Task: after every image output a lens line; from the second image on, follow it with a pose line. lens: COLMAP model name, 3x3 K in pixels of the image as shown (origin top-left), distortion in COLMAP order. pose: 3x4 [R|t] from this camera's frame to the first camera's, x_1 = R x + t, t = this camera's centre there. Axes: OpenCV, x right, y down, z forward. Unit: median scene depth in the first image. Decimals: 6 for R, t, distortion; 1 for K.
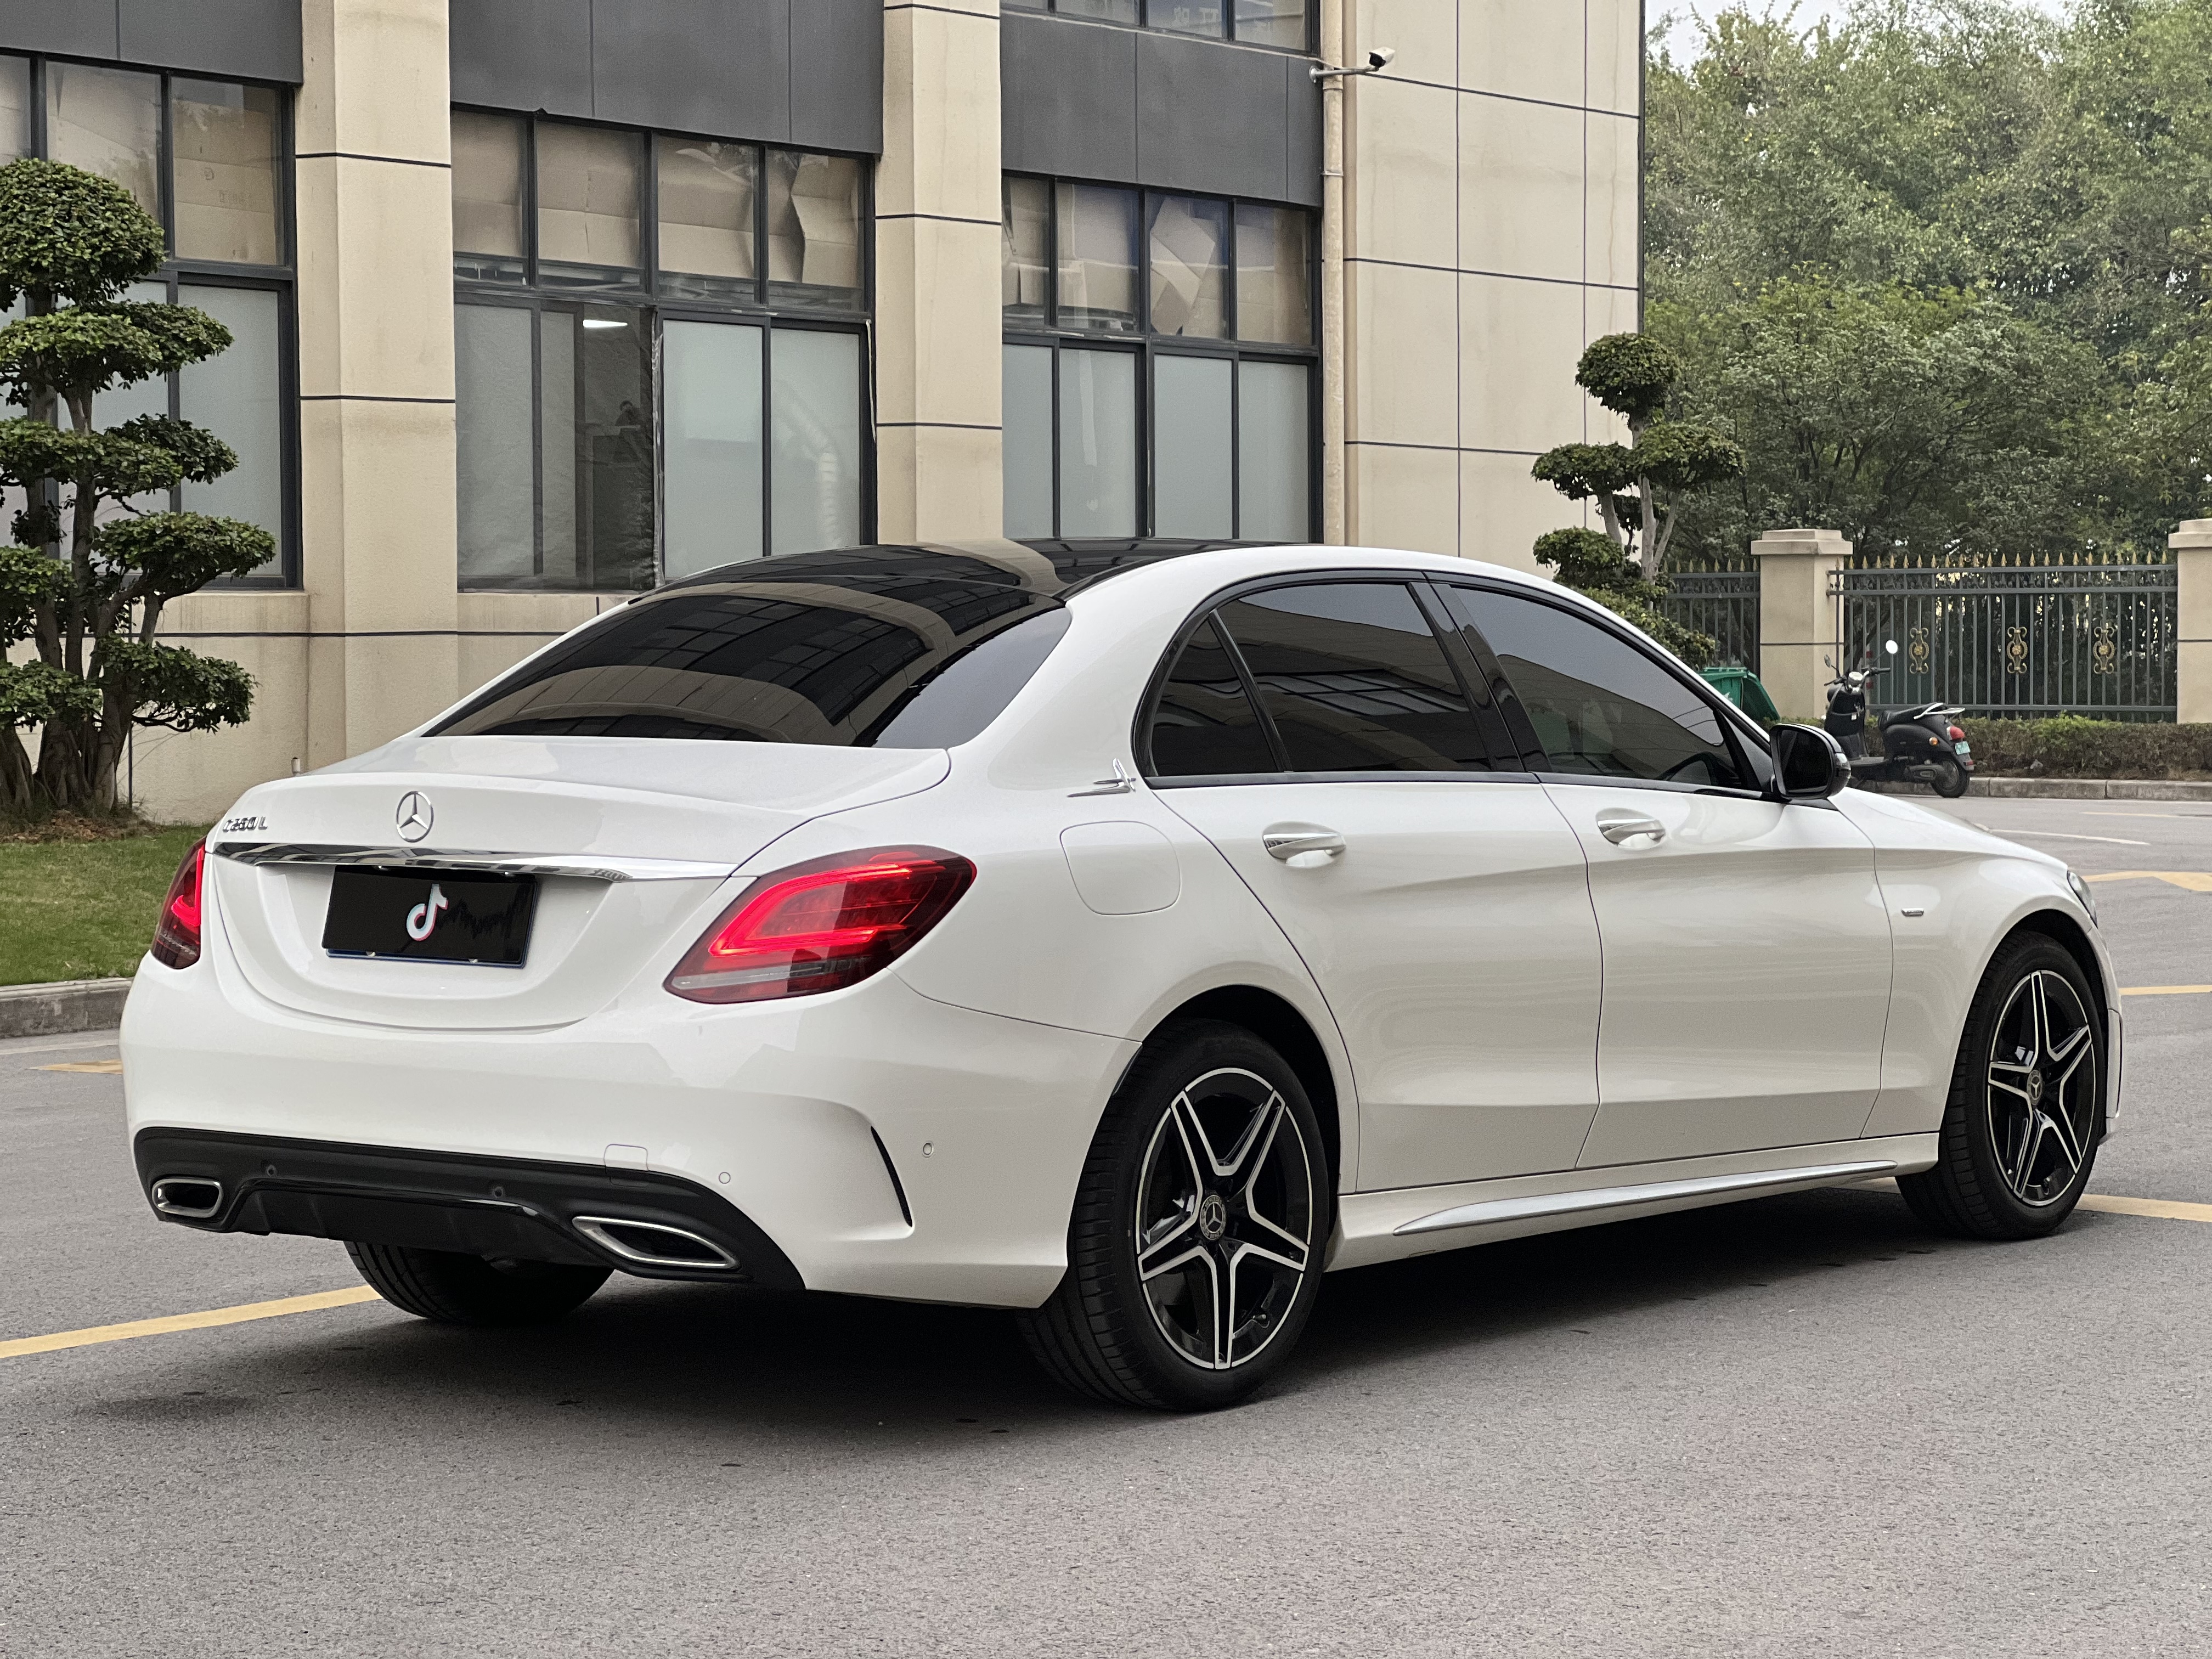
lens RADIAL K [[4901.7, 0, 1108.5], [0, 4901.7, 828.5], [0, 0, 1]] dist [0.191691, 0.000000]
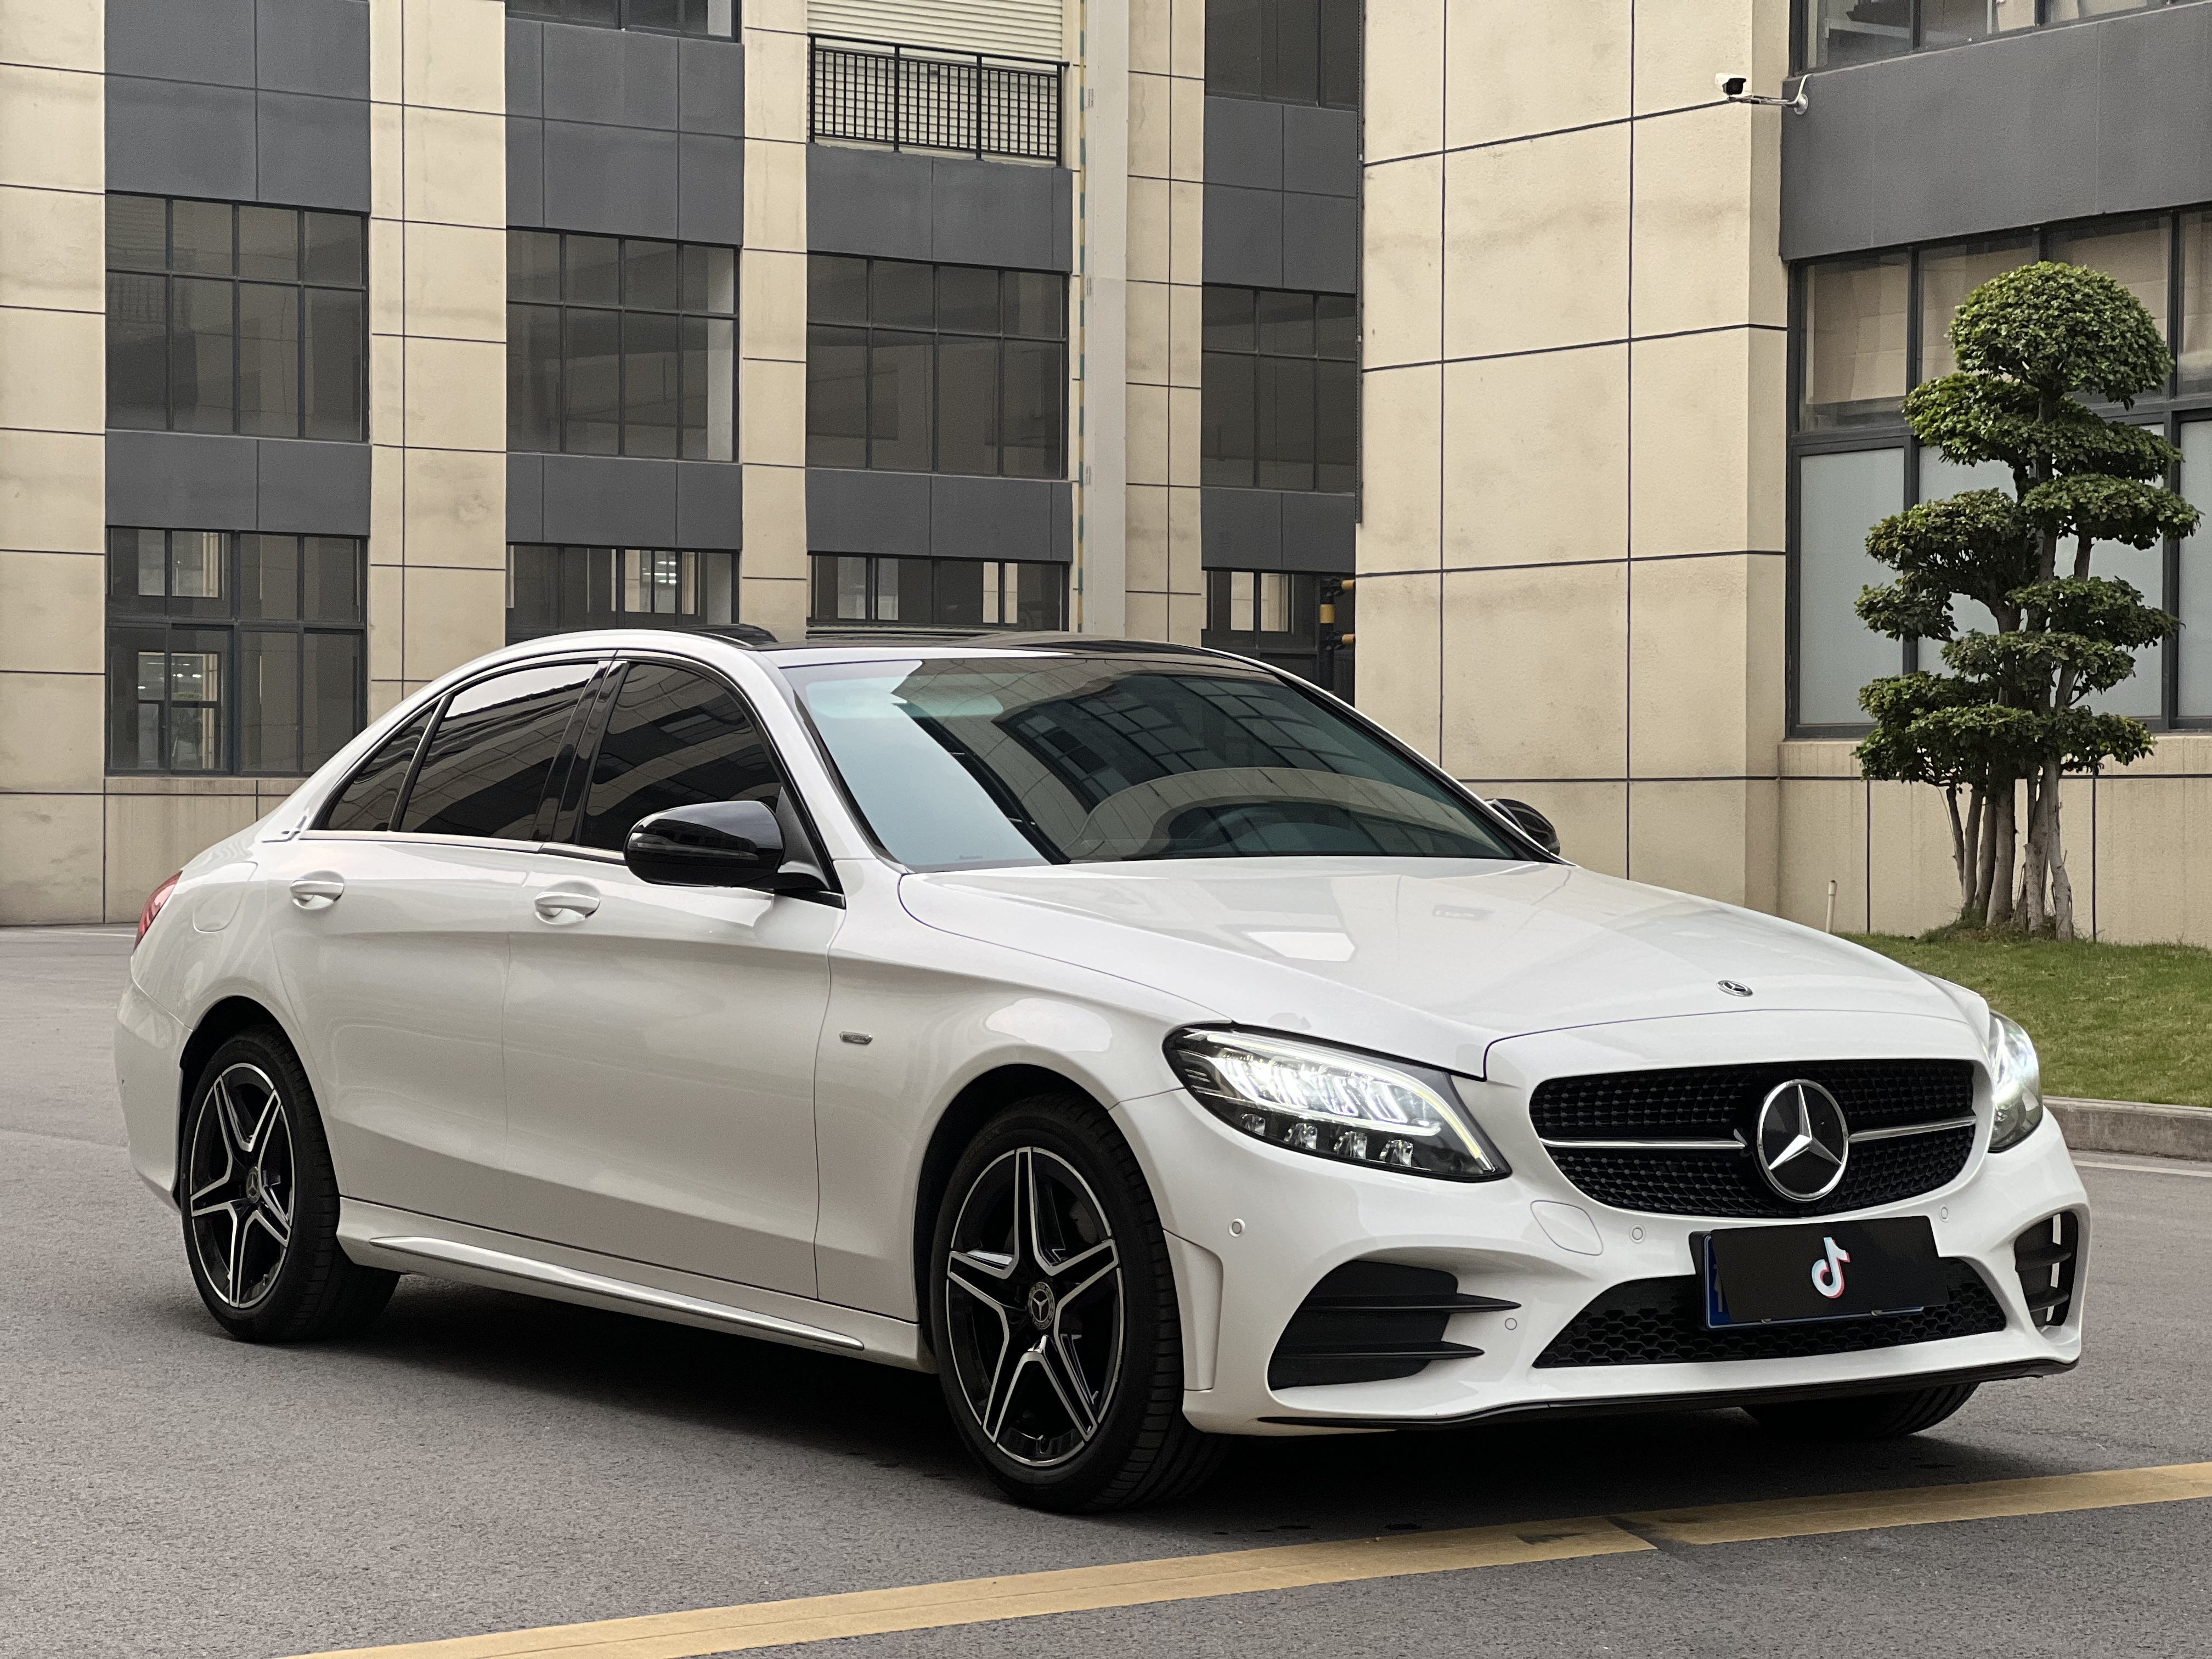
lens RADIAL K [[4901.7, 0, 1103.0], [0, 4901.7, 821.9], [0, 0, 1]] dist [0.191691, 0.000000]
pose [[-0.305751, 0.002015, -0.952109, 1.007855], [-0.045532, 0.998823, 0.016736, -0.037474], [0.951022, 0.048469, -0.305299, 1.399500]]
